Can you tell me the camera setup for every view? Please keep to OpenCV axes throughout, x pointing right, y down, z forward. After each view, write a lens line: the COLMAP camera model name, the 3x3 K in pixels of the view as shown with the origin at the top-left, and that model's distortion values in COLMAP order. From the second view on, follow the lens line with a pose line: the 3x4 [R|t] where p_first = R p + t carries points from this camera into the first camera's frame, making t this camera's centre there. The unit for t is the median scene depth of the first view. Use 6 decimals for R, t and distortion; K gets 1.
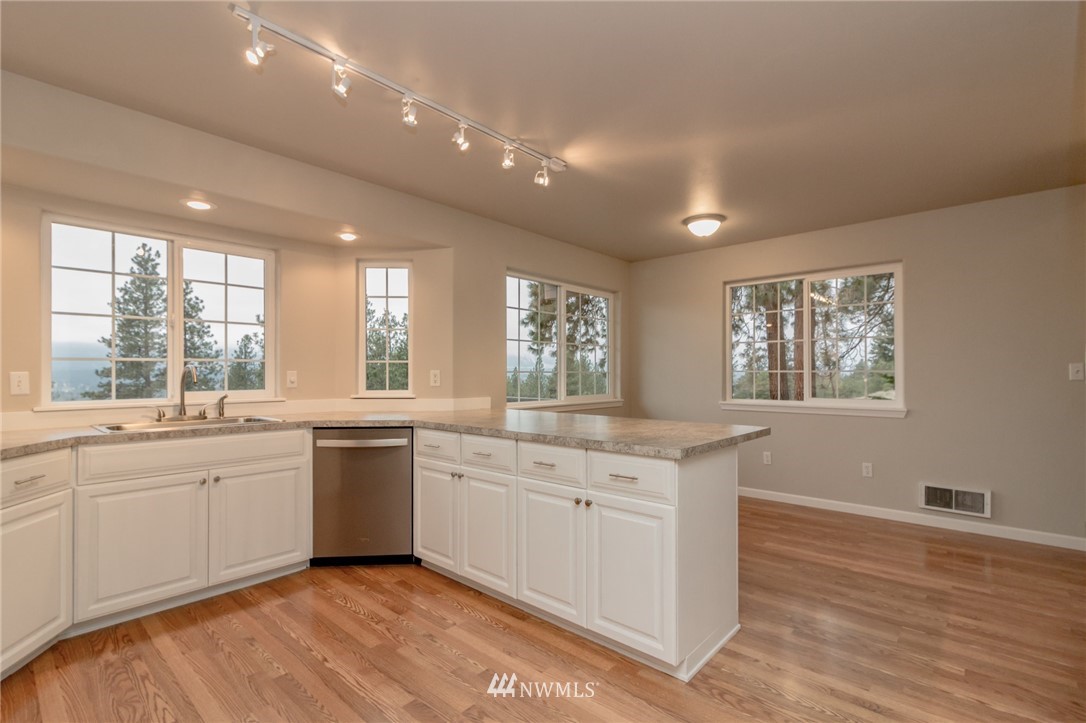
lens RADIAL K [[493.8, 0, 541.3], [0, 493.8, 368.4], [0, 0, 1]] dist [-0.001545, -0.000004]
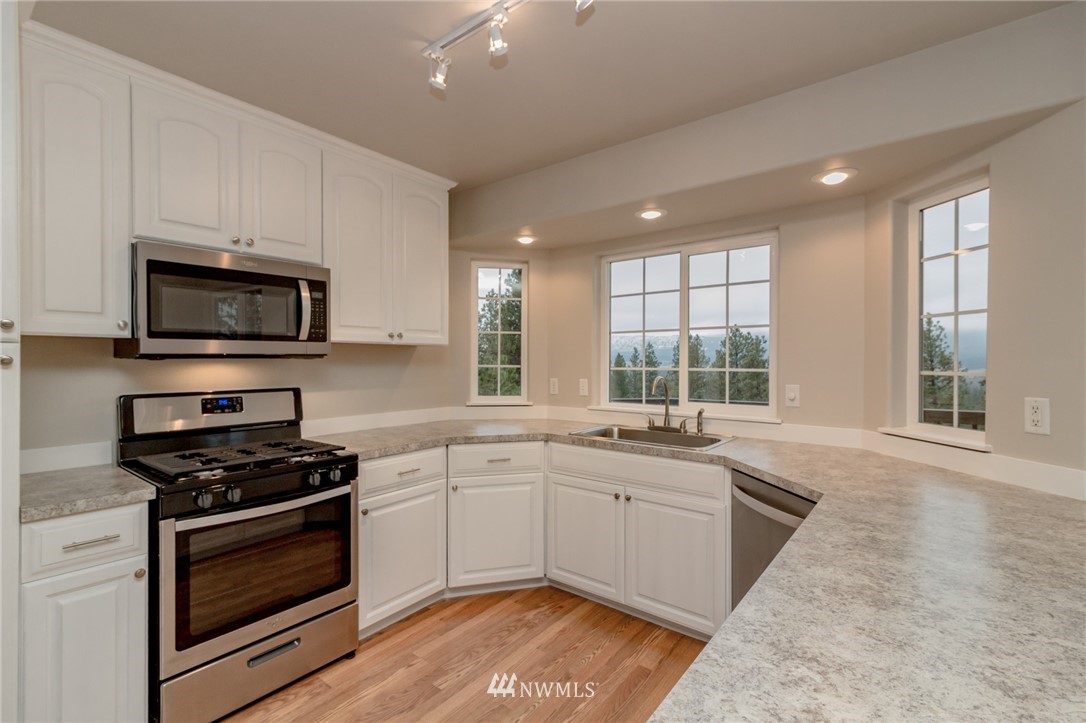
lens RADIAL K [[493.3, 0, 543.0], [0, 493.3, 361.5], [0, 0, 1]] dist [0.002174, -0.000104]
pose [[0.061032, 0.009502, -0.998091, 0.297725], [0.010853, 0.999889, 0.010183, -0.056048], [0.998077, -0.011454, 0.060922, 0.774039]]
